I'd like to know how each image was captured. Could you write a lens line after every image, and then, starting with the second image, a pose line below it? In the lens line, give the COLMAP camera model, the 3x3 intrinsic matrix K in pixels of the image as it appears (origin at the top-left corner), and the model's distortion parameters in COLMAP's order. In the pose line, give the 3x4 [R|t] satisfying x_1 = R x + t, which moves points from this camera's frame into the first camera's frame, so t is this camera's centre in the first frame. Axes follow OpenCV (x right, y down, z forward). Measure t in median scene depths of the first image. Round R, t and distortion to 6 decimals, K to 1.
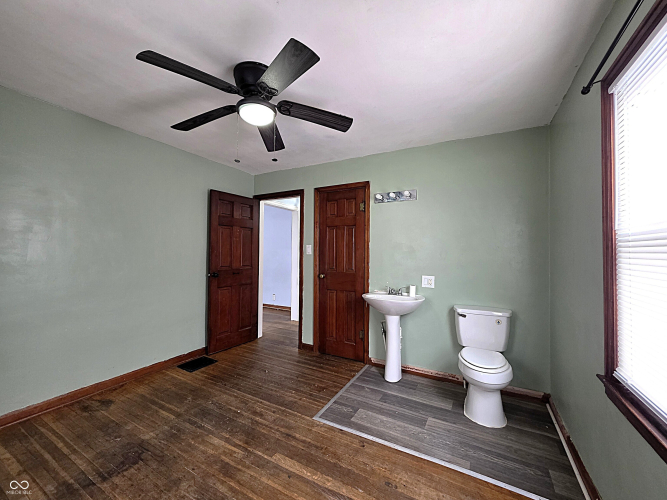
lens RADIAL K [[279.8, 0, 330.7], [0, 279.8, 247.7], [0, 0, 1]] dist [-0.000525, -0.000218]
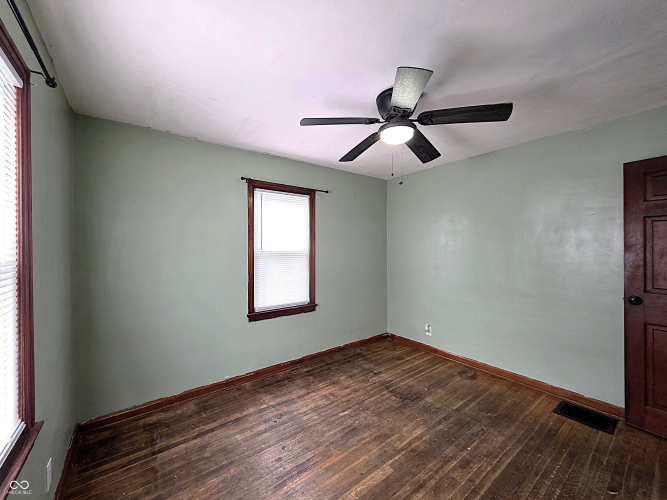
lens RADIAL K [[279.8, 0, 330.7], [0, 279.8, 247.7], [0, 0, 1]] dist [-0.000525, -0.000218]
pose [[-0.436795, -0.001349, -0.899560, 0.687648], [0.019762, 0.999743, -0.011095, -0.041997], [0.899344, -0.022623, -0.436656, 1.075120]]
